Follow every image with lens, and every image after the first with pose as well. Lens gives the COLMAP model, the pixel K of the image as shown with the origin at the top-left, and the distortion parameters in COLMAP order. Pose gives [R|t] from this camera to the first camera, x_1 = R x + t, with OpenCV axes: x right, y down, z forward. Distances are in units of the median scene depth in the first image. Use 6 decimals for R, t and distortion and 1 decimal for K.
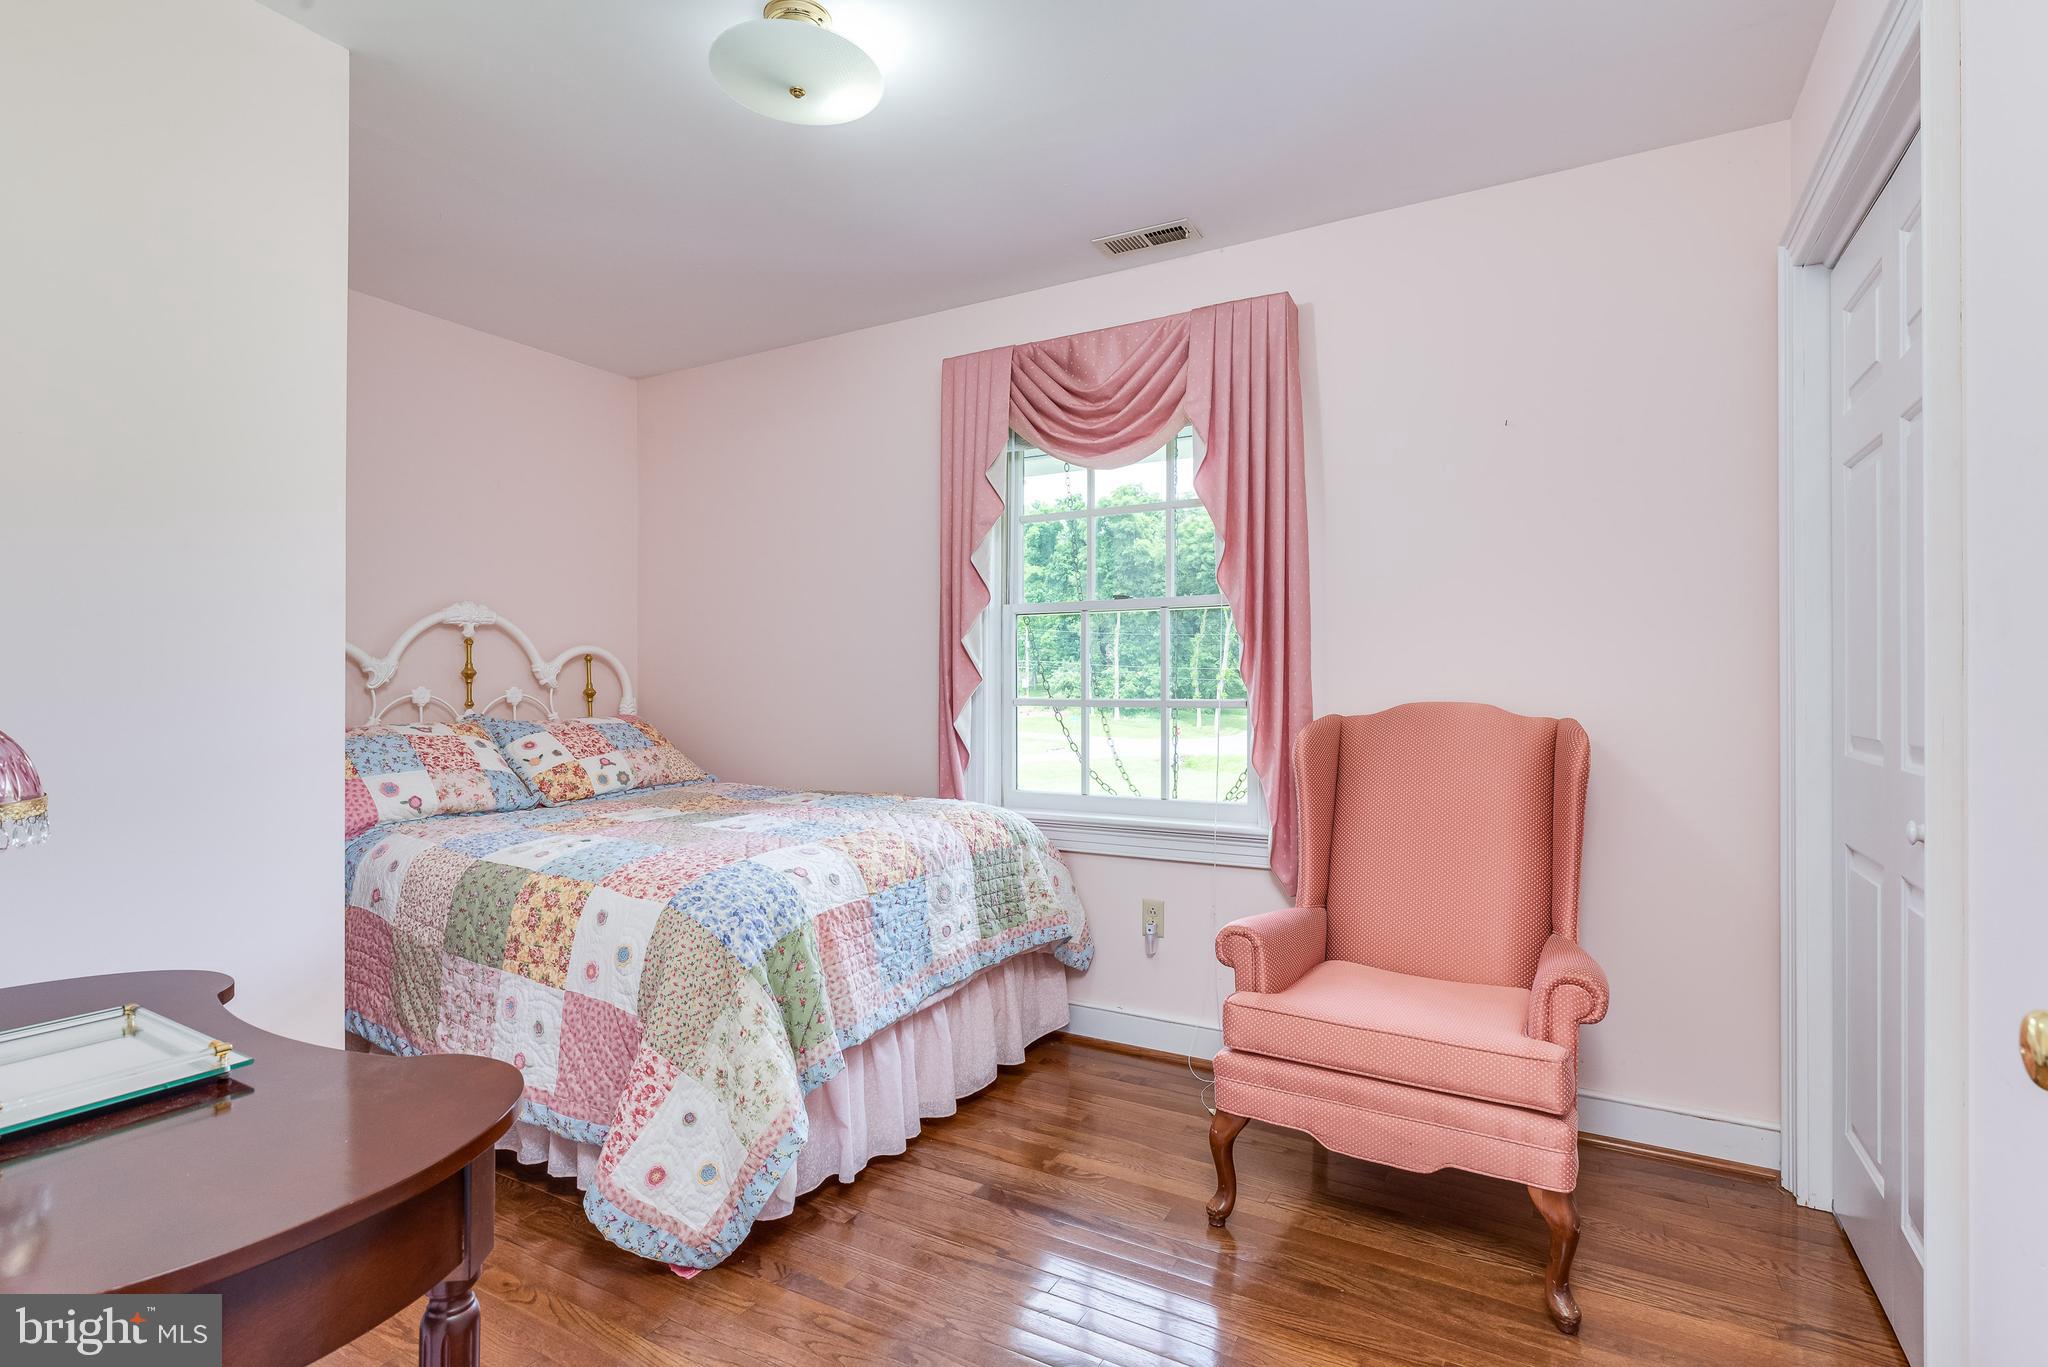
lens RADIAL K [[986.6, 0, 1024.0], [0, 986.6, 683.5], [0, 0, 1]] dist [-0.003557, -0.000538]
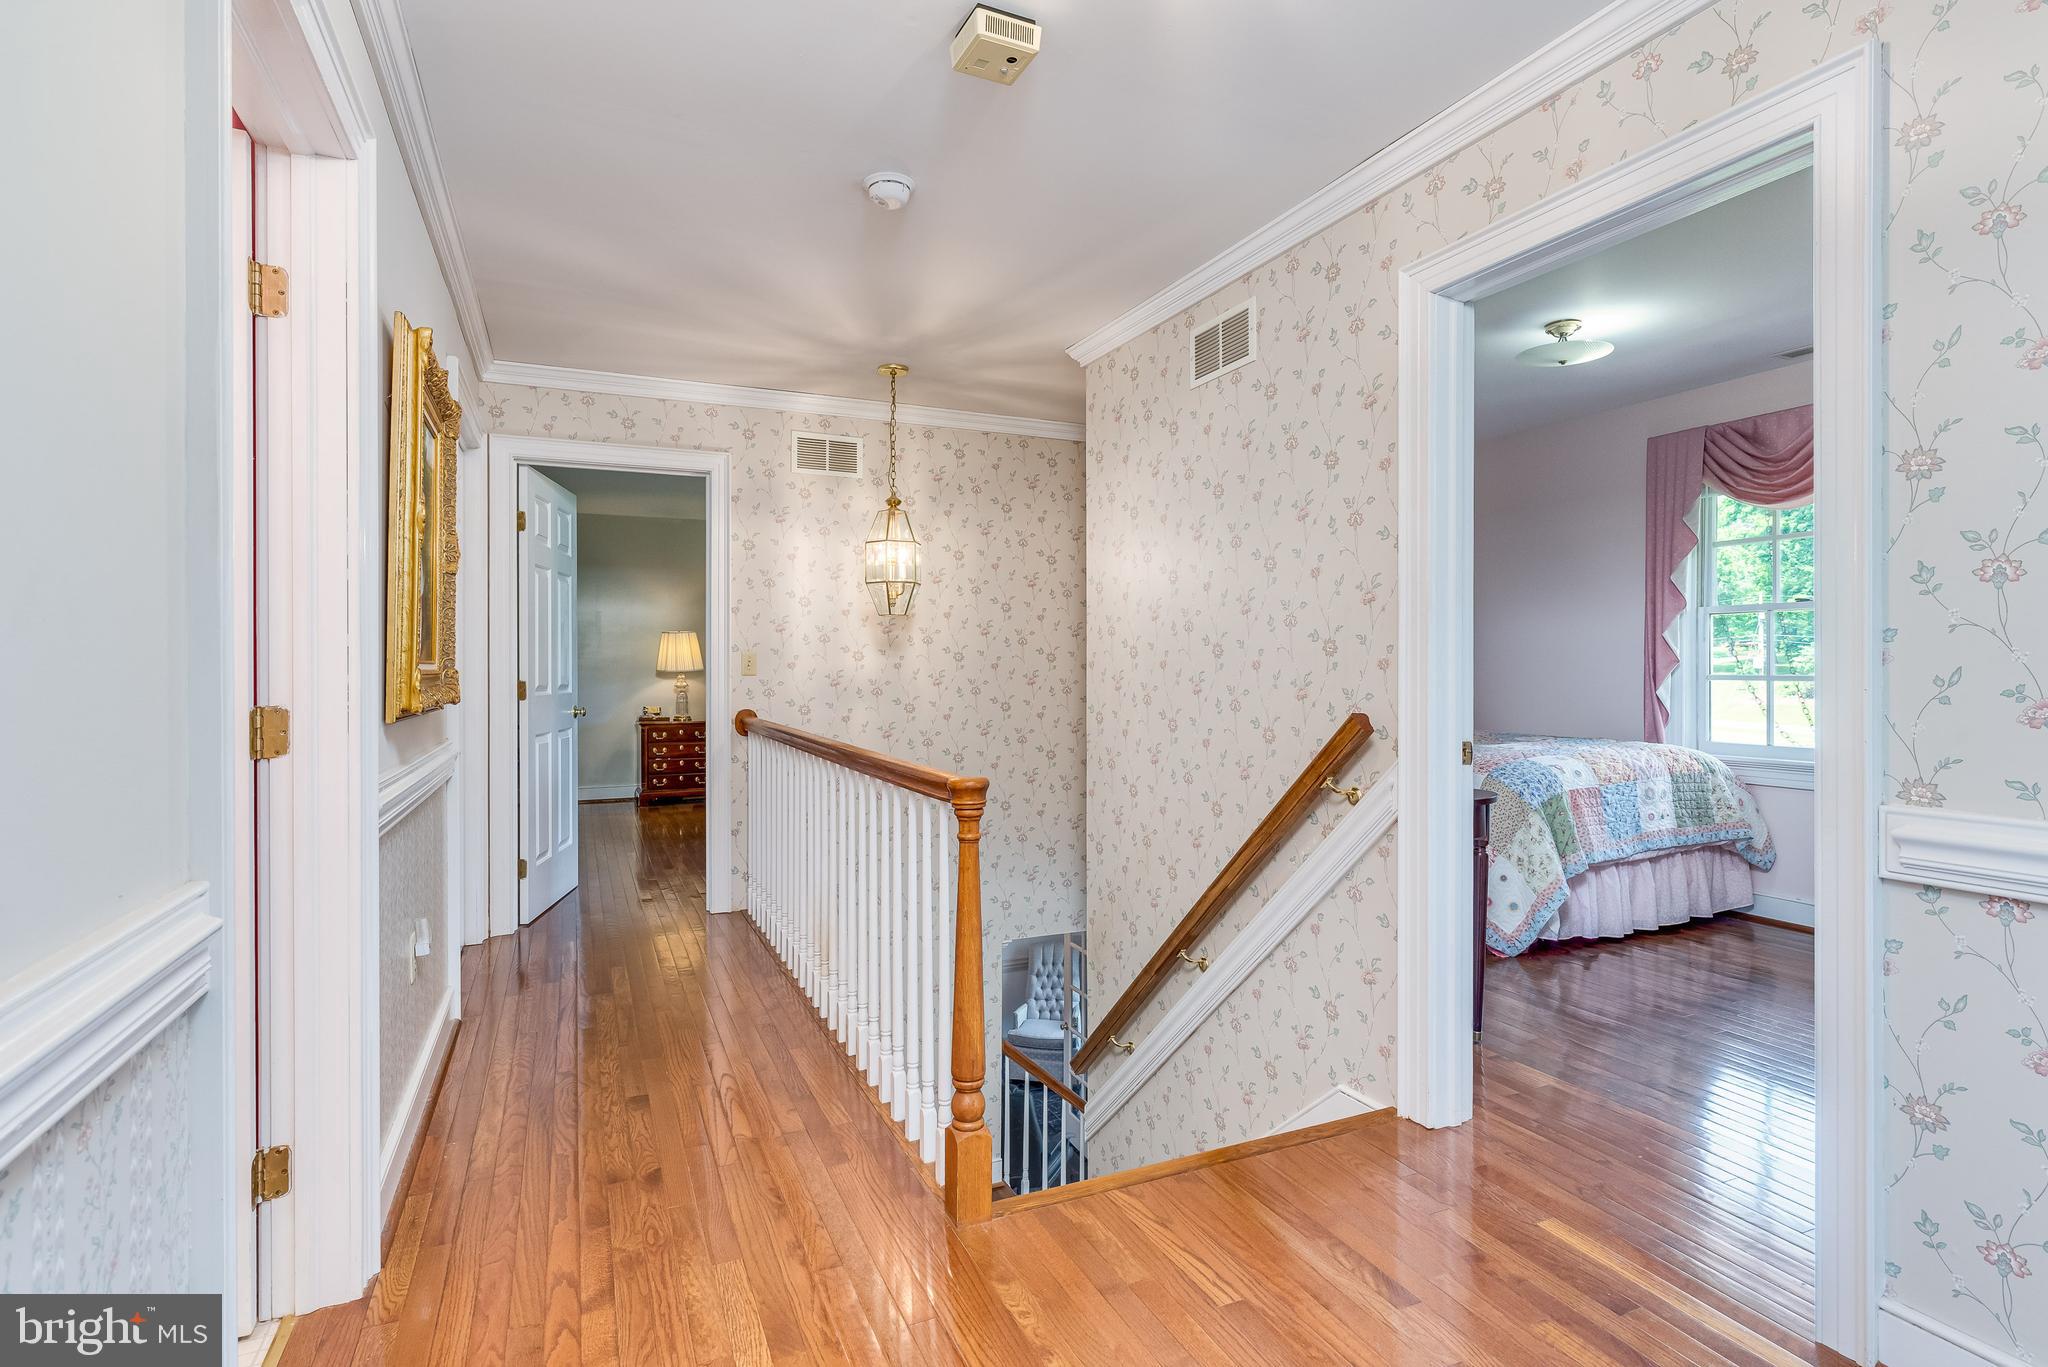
lens RADIAL K [[986.6, 0, 1024.0], [0, 986.6, 683.5], [0, 0, 1]] dist [-0.003557, -0.000538]
pose [[0.803366, 0.002520, -0.595481, 0.050821], [0.005968, 0.999907, 0.012283, 0.005800], [0.595456, -0.013422, 0.803276, -0.820193]]
